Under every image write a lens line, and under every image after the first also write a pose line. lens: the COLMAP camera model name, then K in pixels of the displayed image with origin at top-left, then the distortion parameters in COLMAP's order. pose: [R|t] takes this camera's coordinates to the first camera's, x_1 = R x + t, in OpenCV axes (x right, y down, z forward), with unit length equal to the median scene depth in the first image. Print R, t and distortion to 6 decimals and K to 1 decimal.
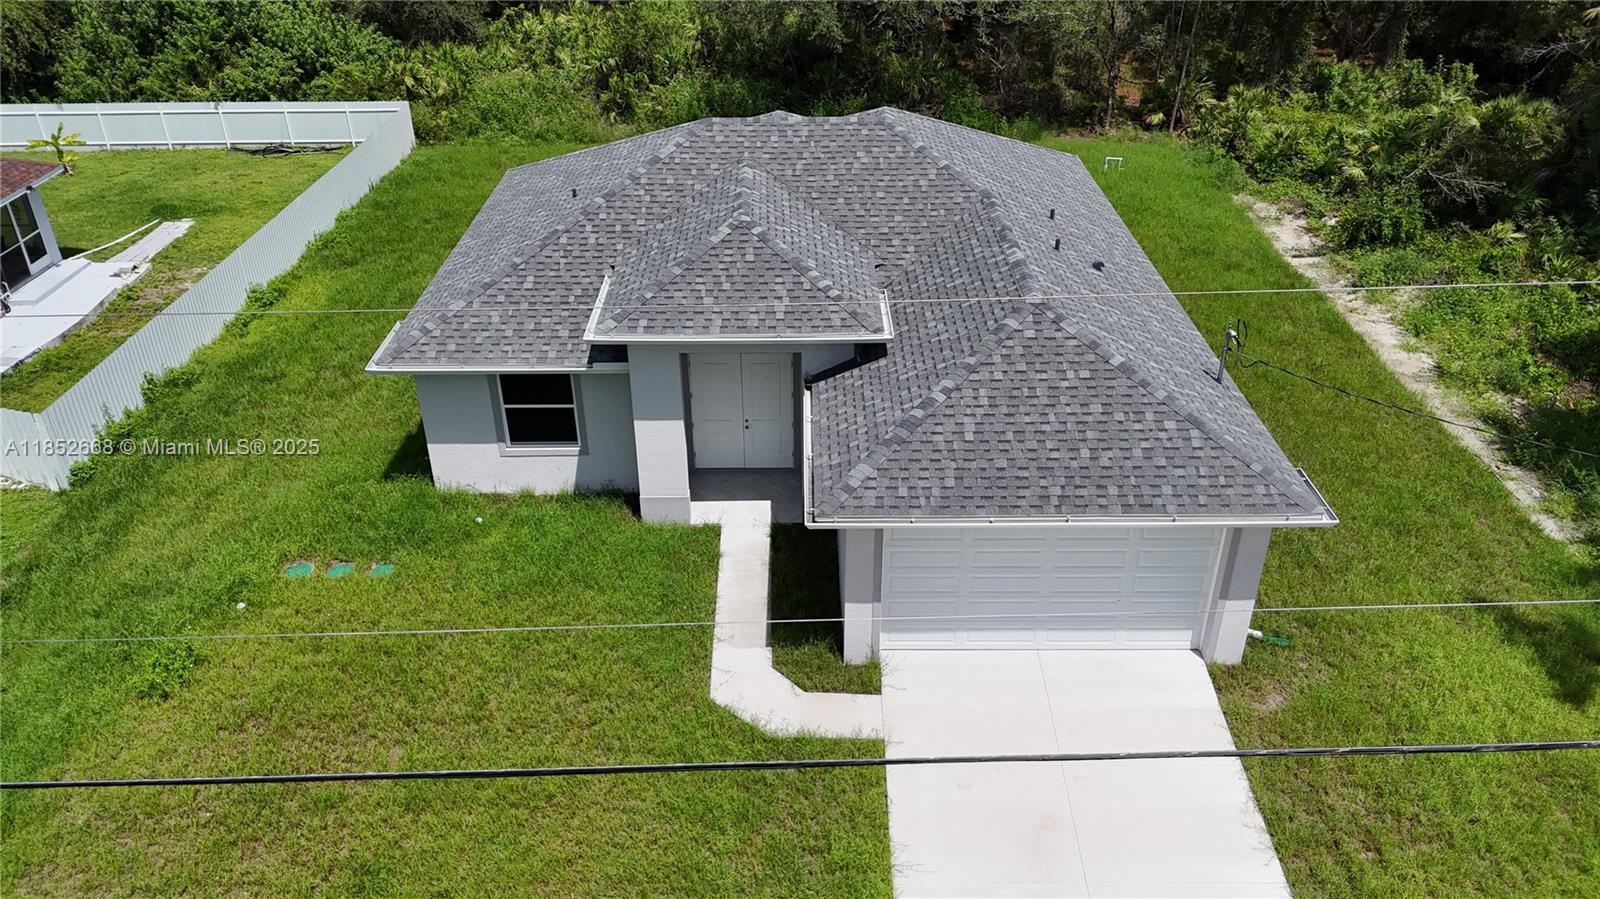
lens RADIAL K [[1179.0, 0, 798.1], [0, 1179.0, 445.7], [0, 0, 1]] dist [0.065956, -0.075139]
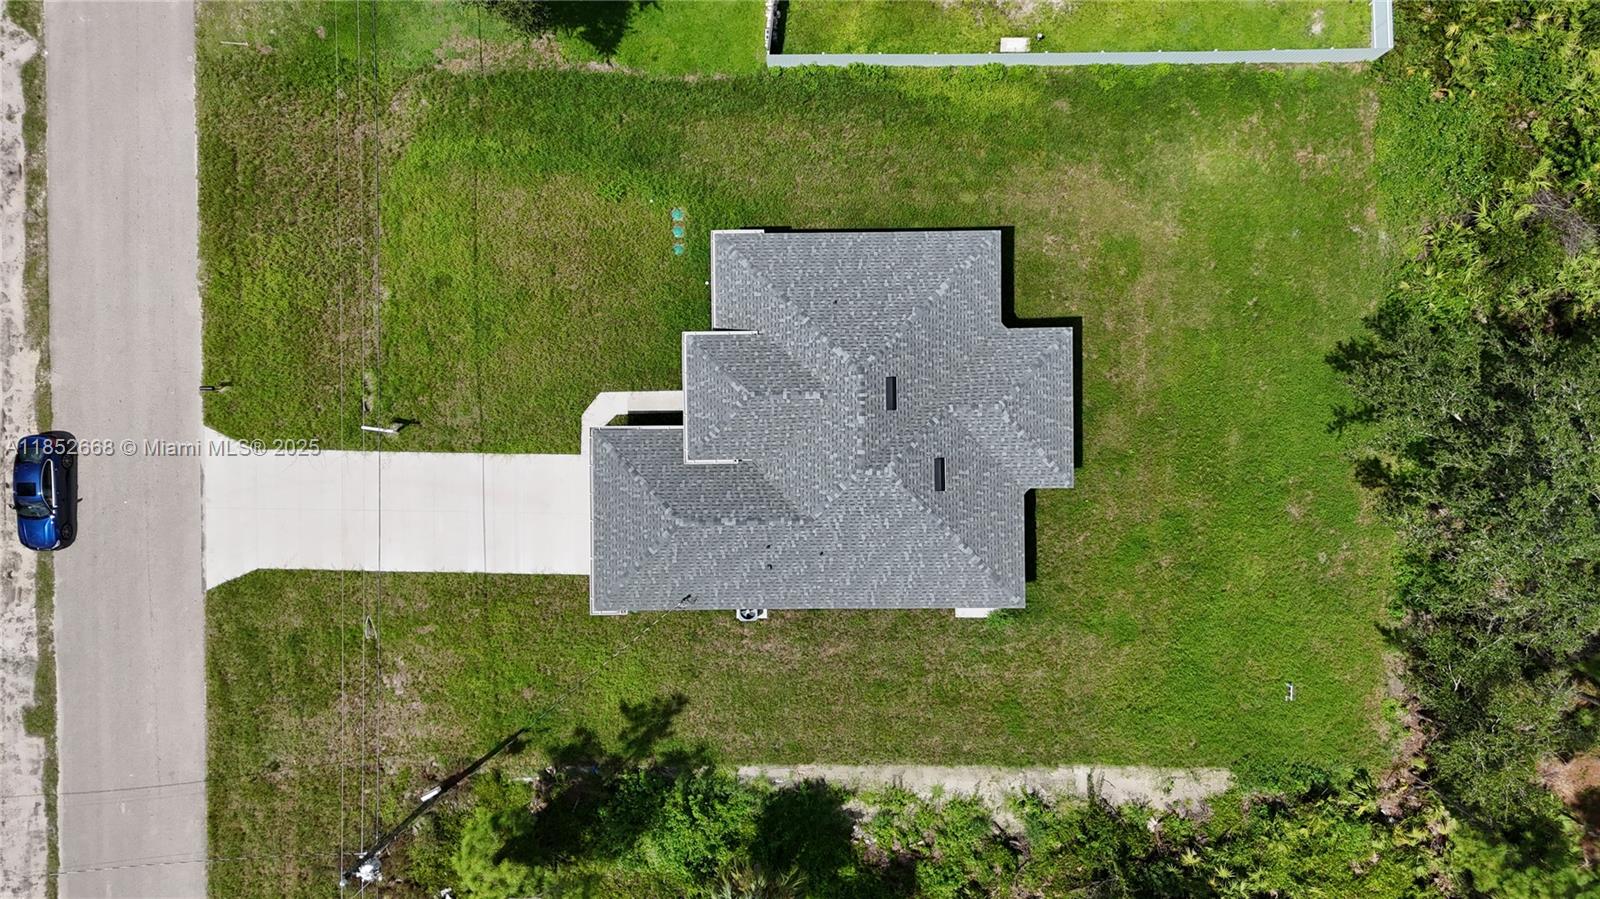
lens RADIAL K [[1179.0, 0, 805.1], [0, 1179.0, 439.1], [0, 0, 1]] dist [0.065956, -0.075139]
pose [[0.008143, 0.999892, 0.012225, 0.004028], [-0.494622, -0.006597, 0.869083, -1.919797], [0.869070, -0.013124, 0.494515, 0.041030]]
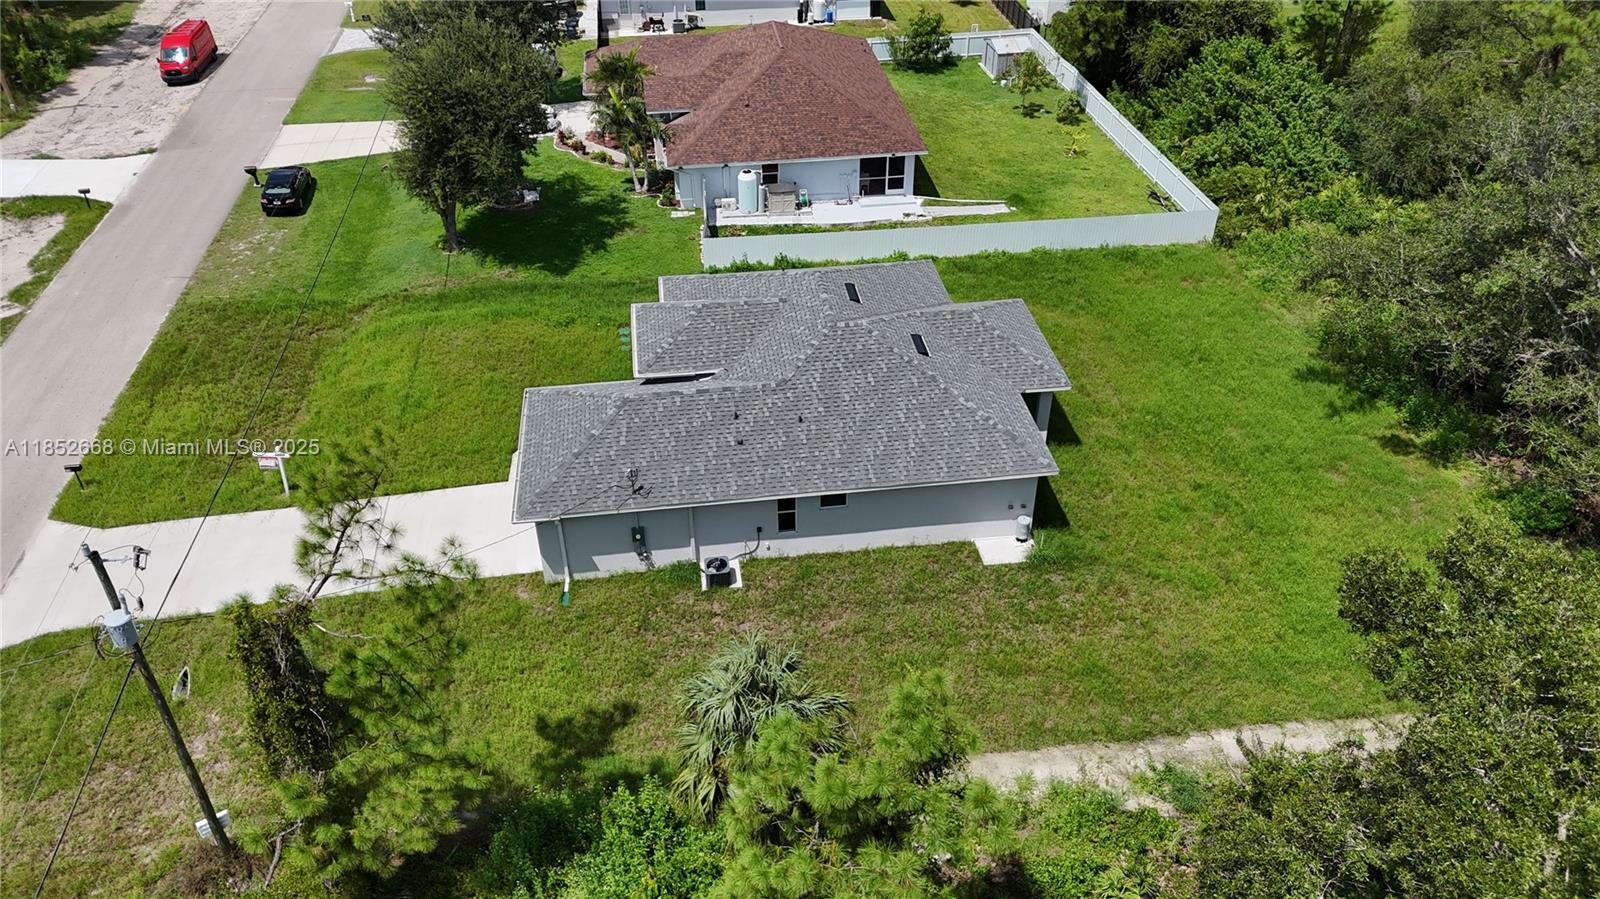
lens RADIAL K [[1179.0, 0, 802.6], [0, 1179.0, 443.1], [0, 0, 1]] dist [0.065956, -0.075139]
pose [[0.129179, 0.586344, -0.799696, 1.574859], [-0.497042, 0.736116, 0.459437, -0.944590], [0.858057, 0.338133, 0.386528, 0.418061]]
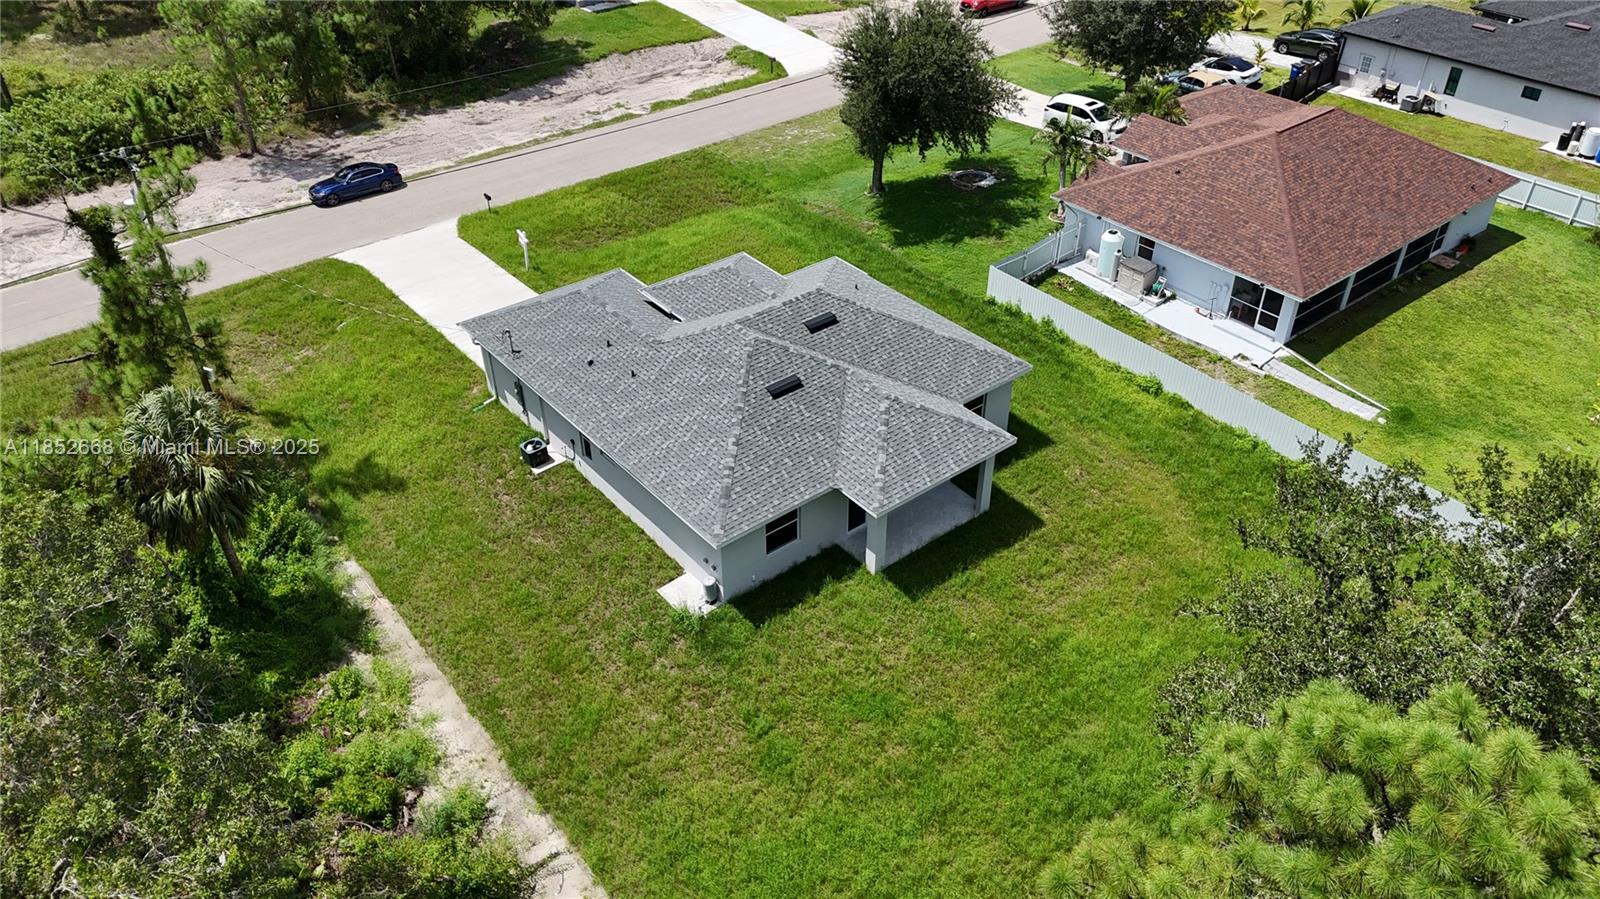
lens RADIAL K [[1179.0, 0, 803.1], [0, 1179.0, 443.1], [0, 0, 1]] dist [0.065956, -0.075139]
pose [[-0.778276, 0.375669, -0.503149, 0.959165], [-0.309926, 0.467069, 0.828126, -1.710188], [0.546106, 0.800450, -0.247079, 1.711197]]
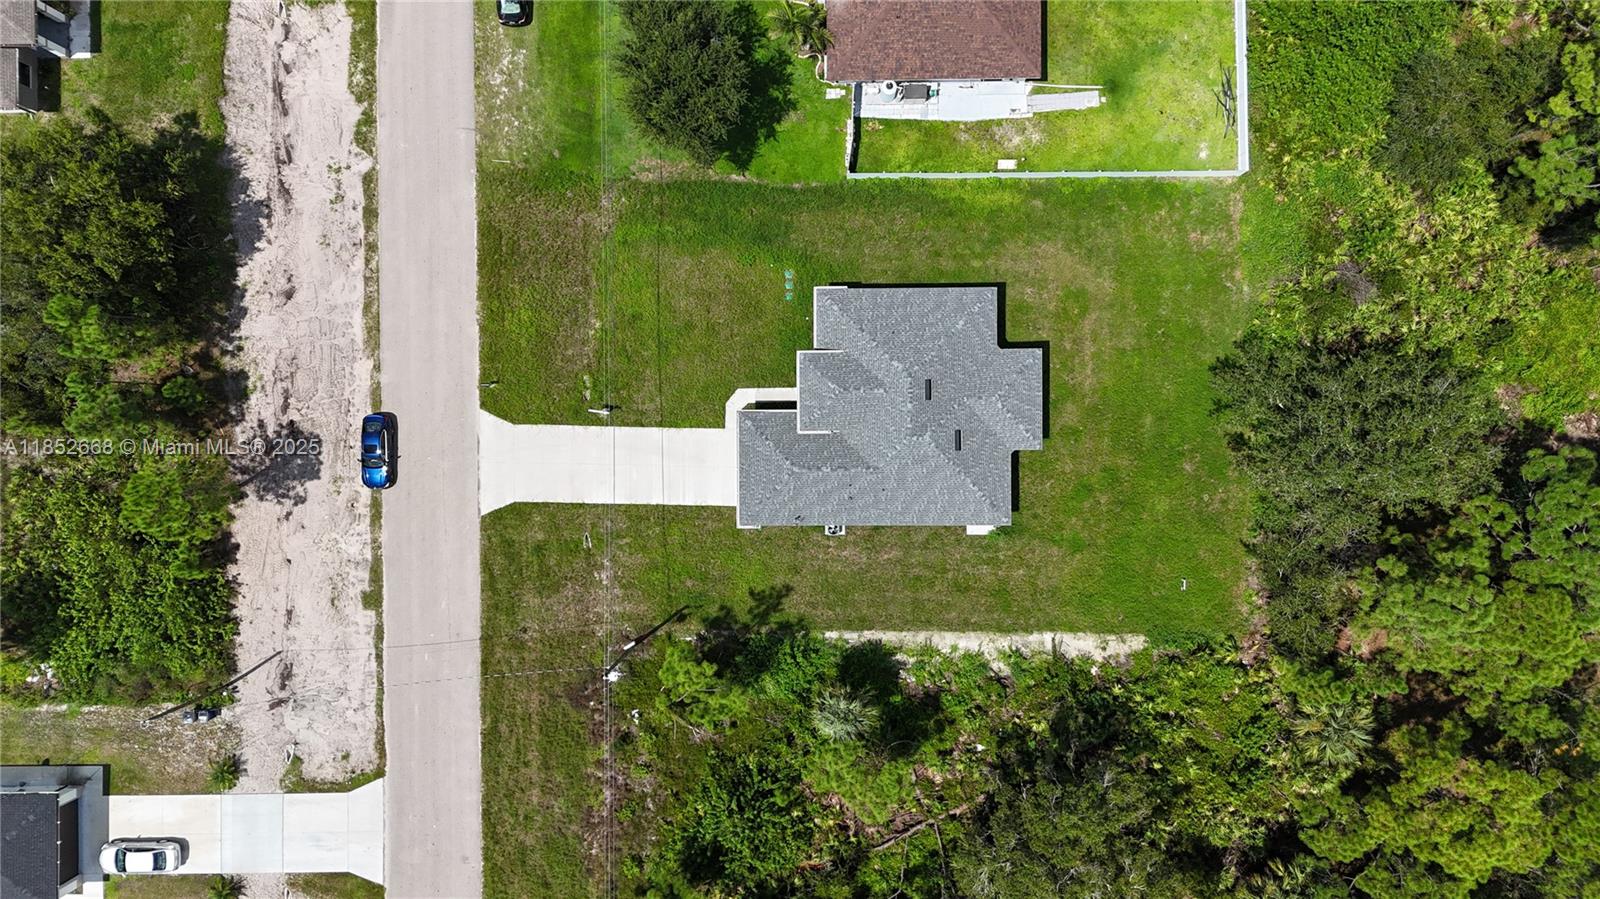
lens RADIAL K [[1179.0, 0, 805.4], [0, 1179.0, 438.1], [0, 0, 1]] dist [0.065956, -0.075139]
pose [[0.003701, 0.999907, 0.013142, 0.039988], [-0.490195, -0.009640, 0.871560, -2.874343], [0.871605, -0.009668, 0.490113, -0.695960]]
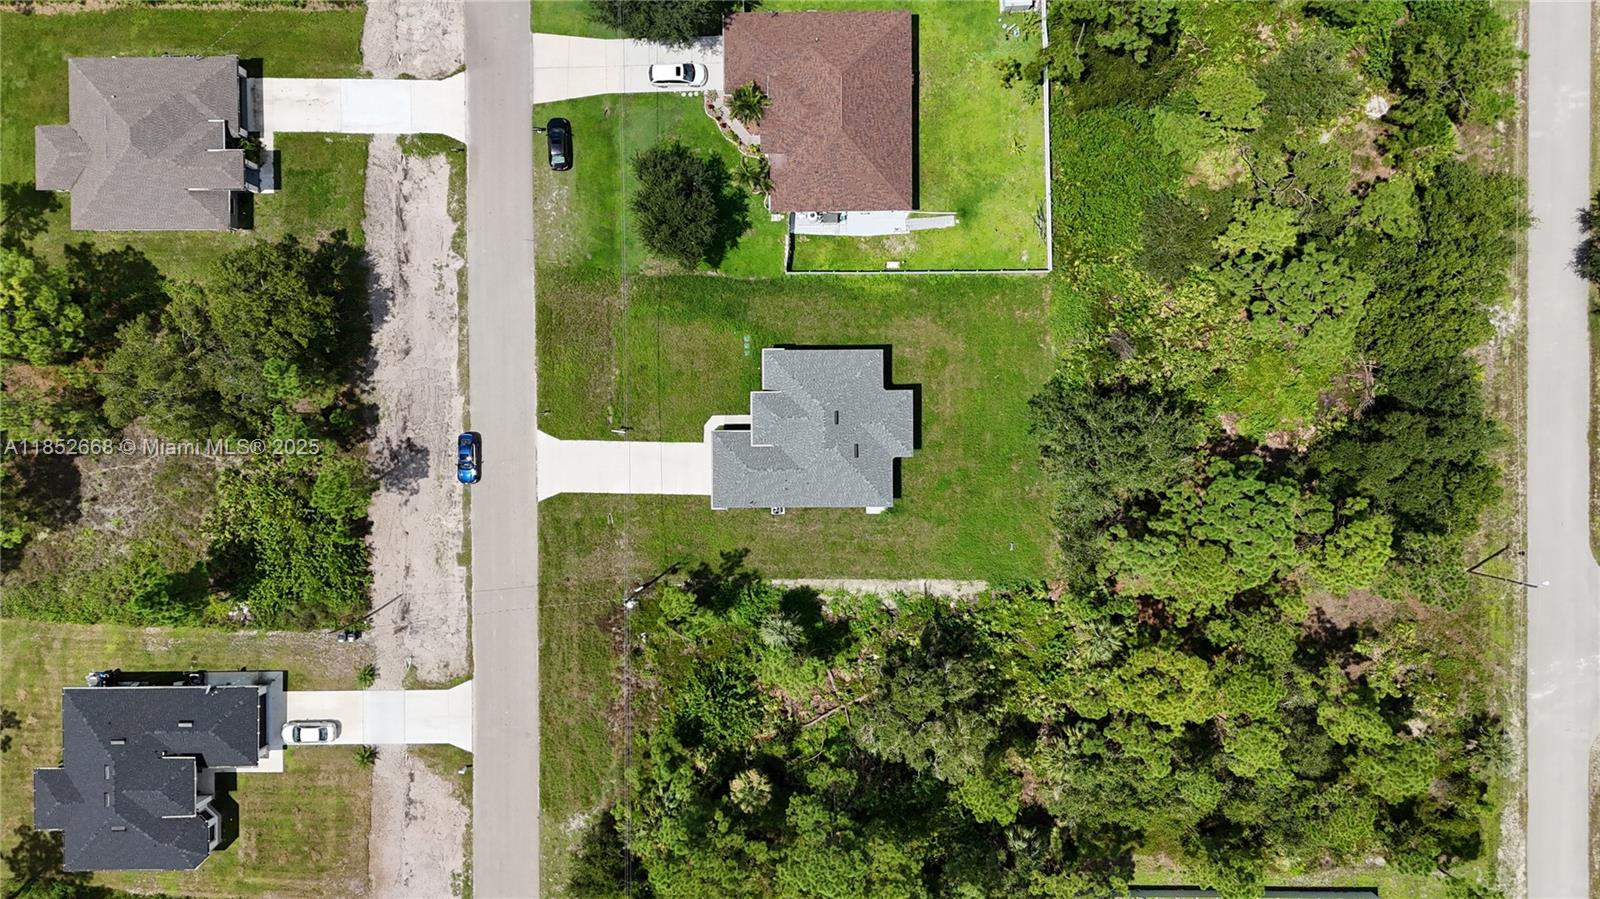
lens RADIAL K [[1179.0, 0, 810.1], [0, 1179.0, 441.5], [0, 0, 1]] dist [0.065956, -0.075139]
pose [[0.004997, 0.999852, 0.016445, -0.029216], [-0.499676, -0.011748, 0.866133, -4.382797], [0.866198, -0.012545, 0.499543, -1.351449]]
